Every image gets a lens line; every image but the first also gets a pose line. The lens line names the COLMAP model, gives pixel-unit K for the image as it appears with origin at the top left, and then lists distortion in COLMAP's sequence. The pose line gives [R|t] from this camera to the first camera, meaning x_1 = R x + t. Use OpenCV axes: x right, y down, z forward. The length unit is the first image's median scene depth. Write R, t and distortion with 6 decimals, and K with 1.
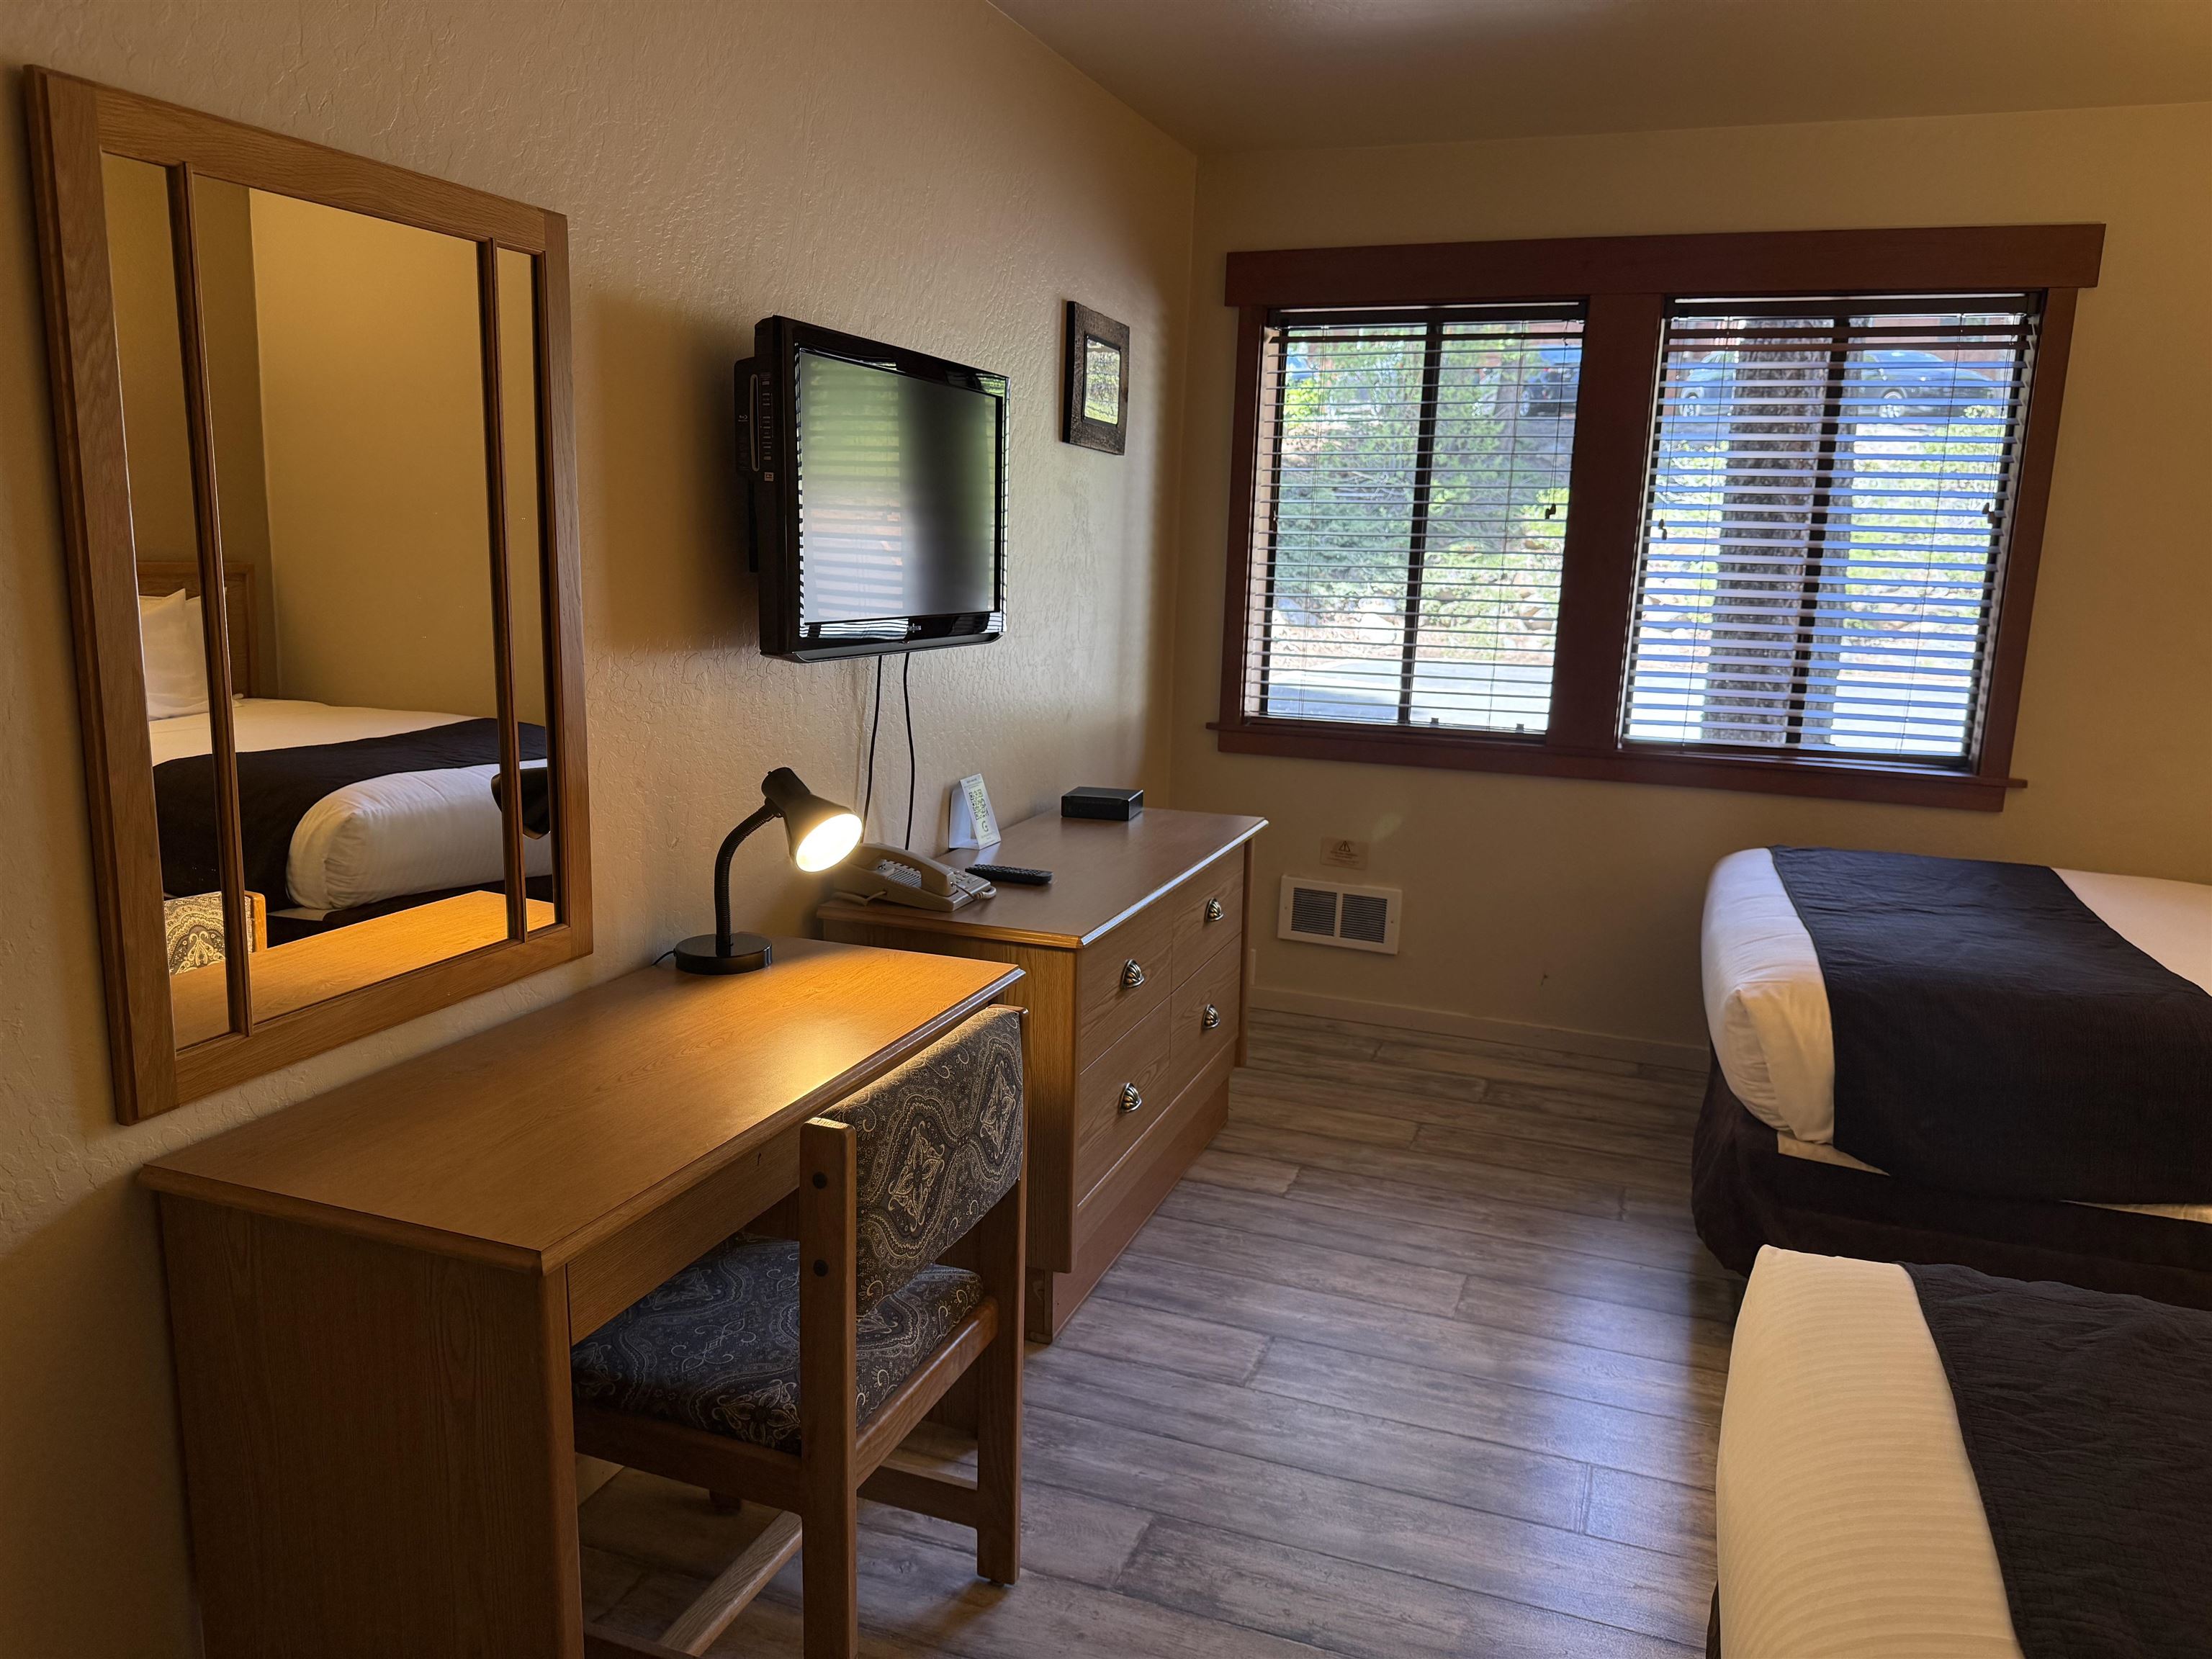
lens RADIAL K [[1557.4, 0, 1099.7], [0, 1557.4, 836.8], [0, 0, 1]] dist [0.002498, -0.009079]
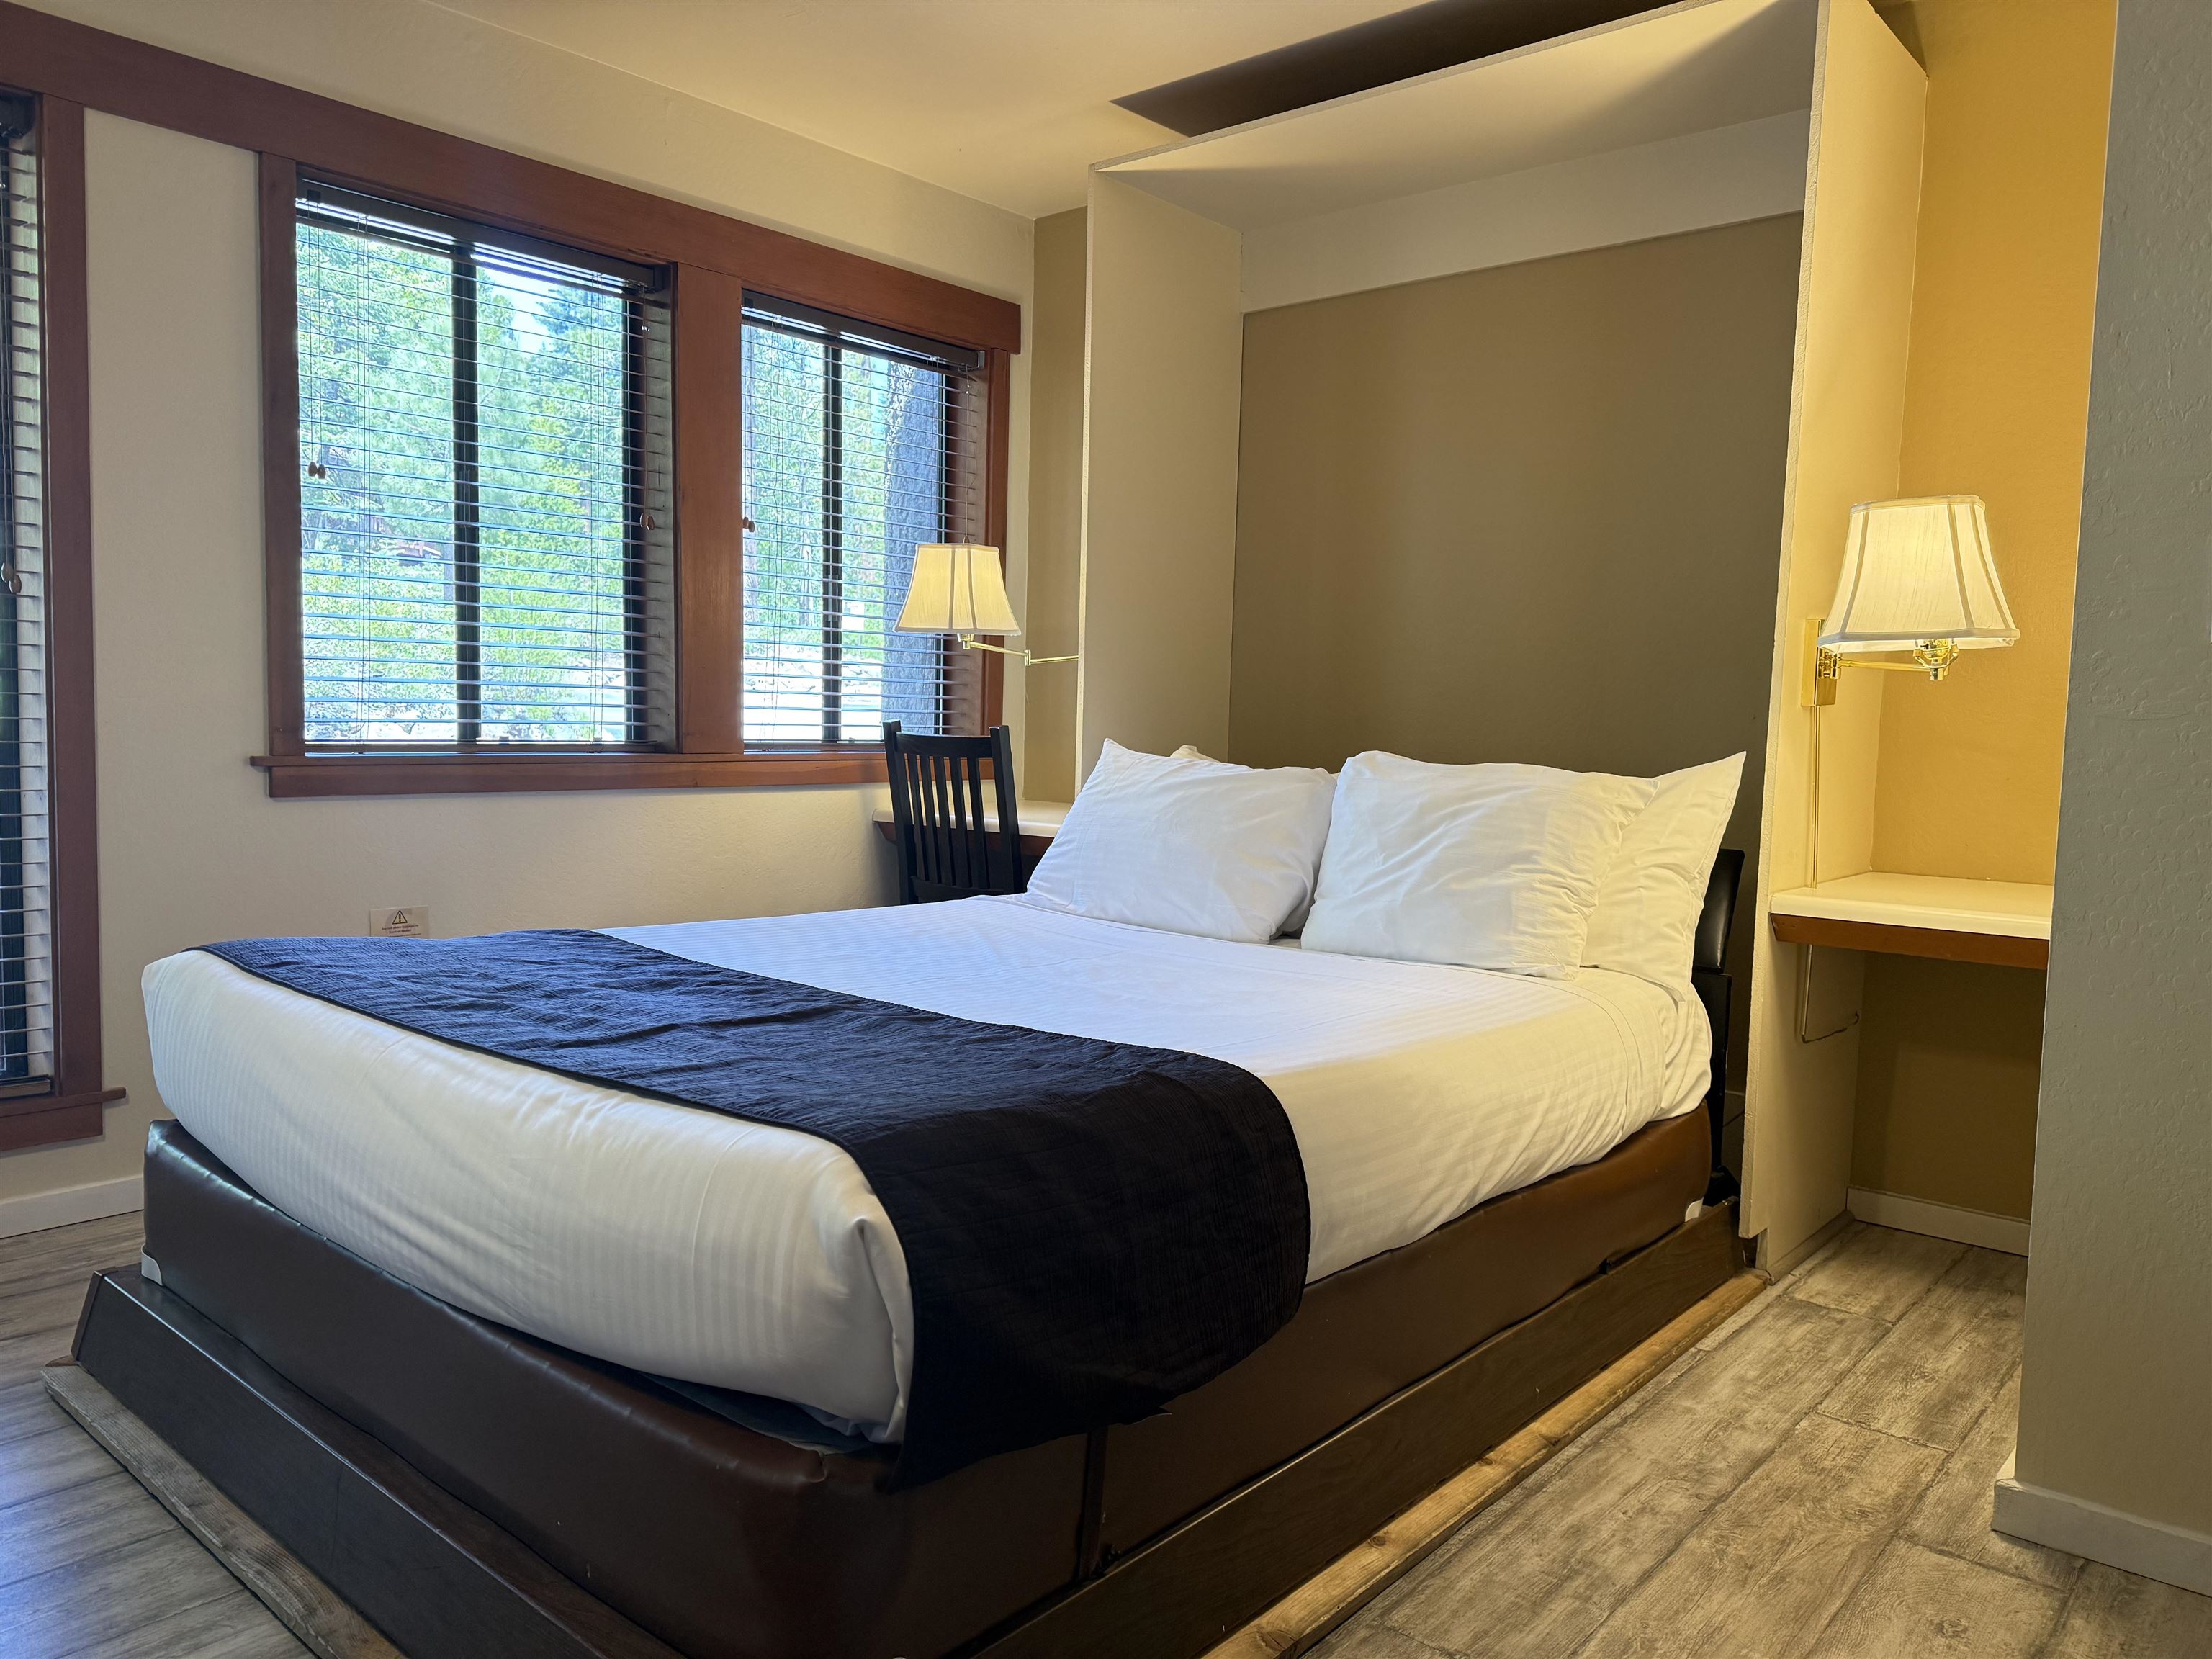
lens RADIAL K [[1557.4, 0, 1103.7], [0, 1557.4, 825.9], [0, 0, 1]] dist [0.002498, -0.009079]
pose [[0.355862, -0.087907, 0.930395, -0.489242], [0.166037, 0.985674, 0.029623, -0.003268], [-0.919671, 0.143939, 0.365359, 0.479905]]
